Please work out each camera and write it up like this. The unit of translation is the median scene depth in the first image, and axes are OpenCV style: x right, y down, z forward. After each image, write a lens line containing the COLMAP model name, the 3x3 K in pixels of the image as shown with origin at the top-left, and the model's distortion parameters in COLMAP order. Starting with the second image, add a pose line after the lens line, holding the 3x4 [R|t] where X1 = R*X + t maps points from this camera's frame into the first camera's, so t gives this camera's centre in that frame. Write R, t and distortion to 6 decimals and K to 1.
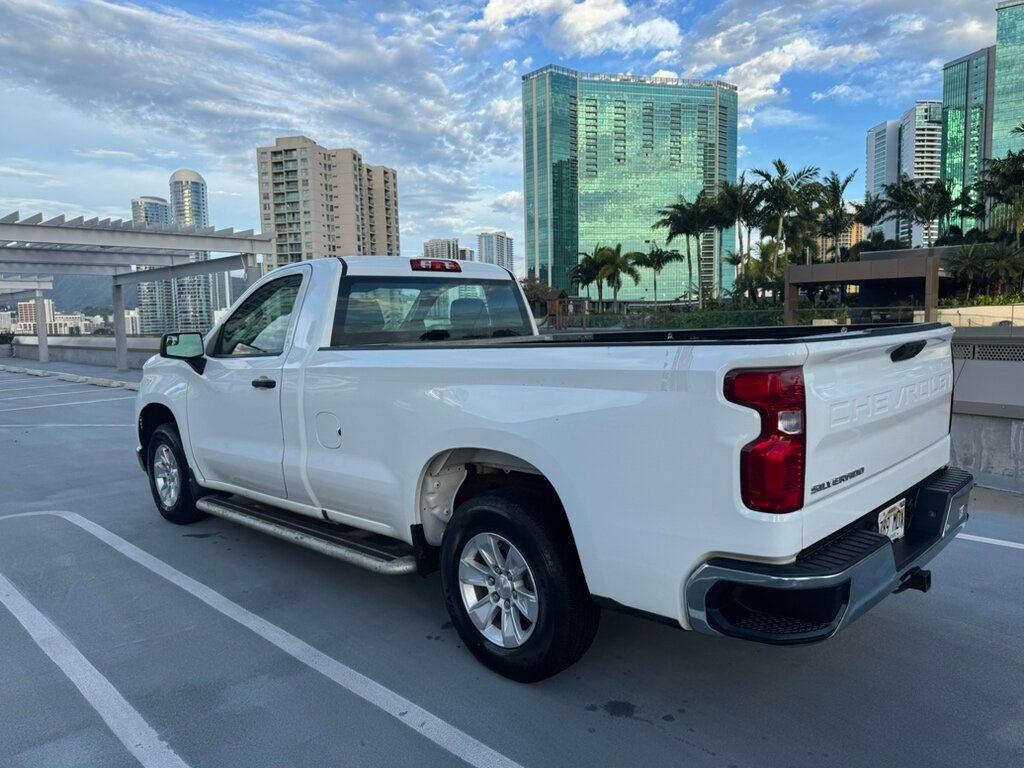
lens RADIAL K [[727.1, 0, 520.7], [0, 727.1, 393.8], [0, 0, 1]] dist [0.021892, -0.025249]
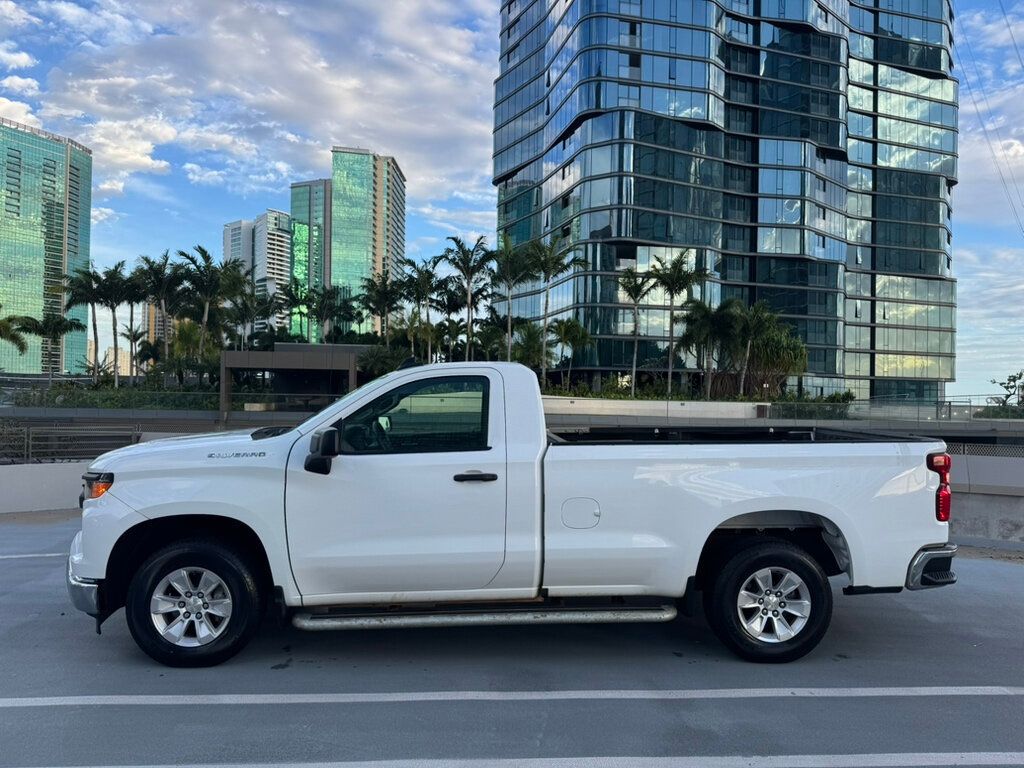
lens RADIAL K [[727.1, 0, 518.0], [0, 727.1, 385.3], [0, 0, 1]] dist [0.021892, -0.025249]
pose [[0.665255, 0.045985, 0.745199, -0.090633], [0.045141, 0.993798, -0.101625, -0.003140], [-0.745251, 0.101245, 0.659053, 0.020420]]
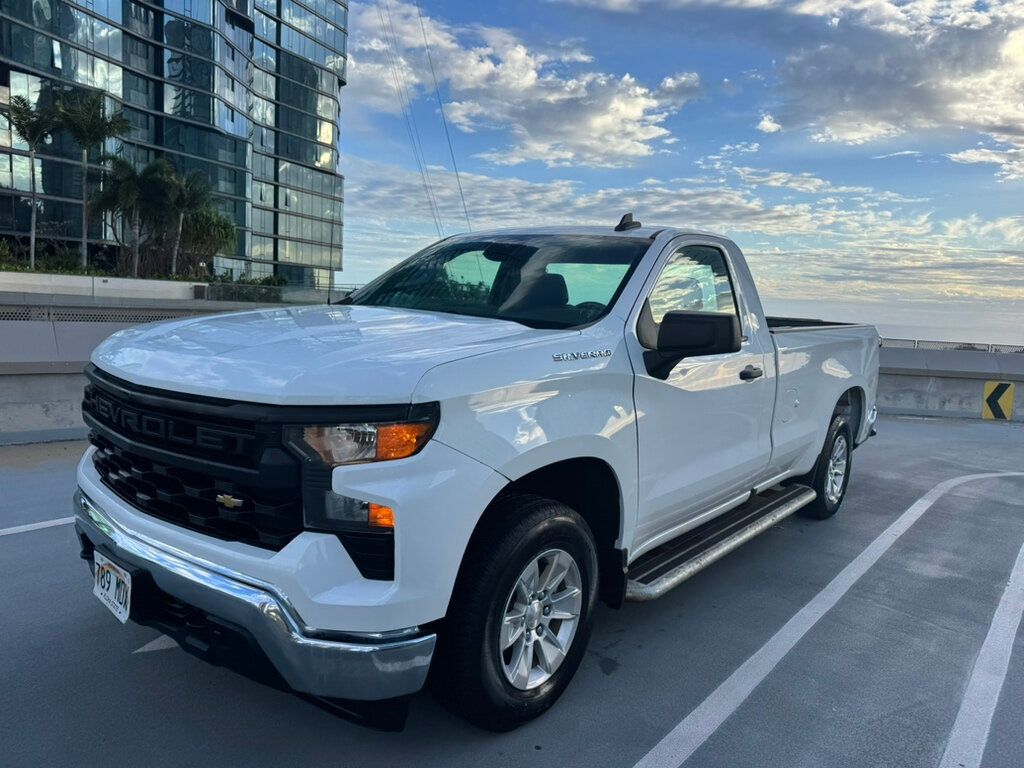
lens RADIAL K [[727.1, 0, 517.0], [0, 727.1, 386.7], [0, 0, 1]] dist [0.021892, -0.025249]
pose [[-0.101684, -0.096762, 0.990100, -0.098232], [0.049977, 0.993505, 0.102228, -0.008460], [-0.993561, 0.059878, -0.096187, 0.112341]]
